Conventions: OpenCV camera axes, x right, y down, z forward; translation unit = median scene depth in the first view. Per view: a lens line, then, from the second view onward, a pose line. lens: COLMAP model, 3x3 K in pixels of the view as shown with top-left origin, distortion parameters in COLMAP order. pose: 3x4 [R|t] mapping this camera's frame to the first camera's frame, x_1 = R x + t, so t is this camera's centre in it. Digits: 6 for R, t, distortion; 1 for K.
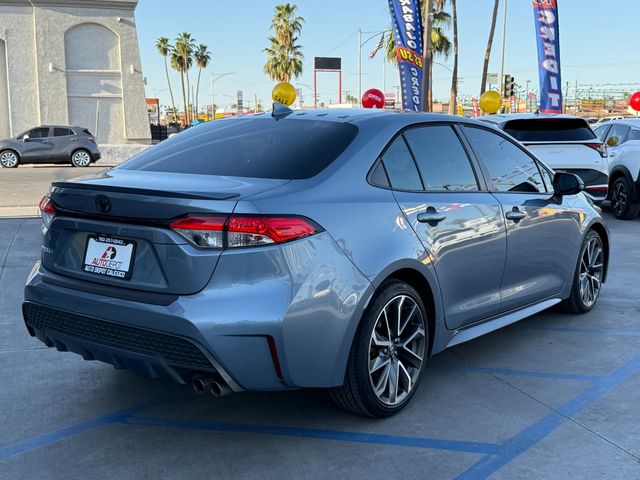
lens RADIAL K [[759.1, 0, 319.1], [0, 759.1, 251.3], [0, 0, 1]] dist [0.228826, -0.620837]
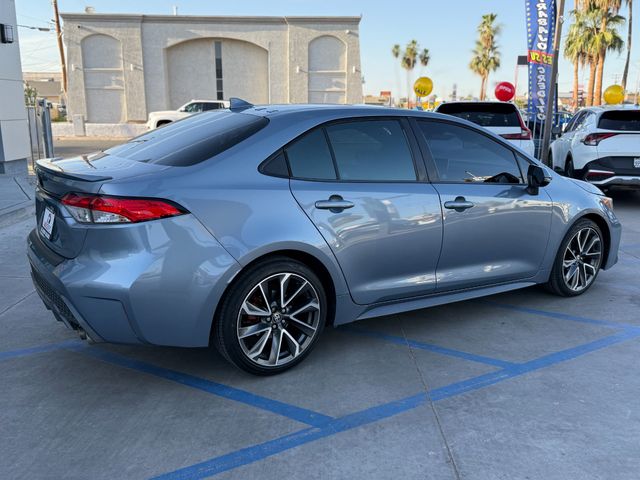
lens RADIAL K [[567.4, 0, 320.0], [0, 567.4, 240.0], [0, 0, 1]] dist [0.117579, -0.230654]
pose [[0.944189, 0.079965, -0.319551, 0.272159], [-0.060812, 0.995728, 0.069488, -0.033880], [0.323742, -0.046177, 0.945018, 0.143372]]
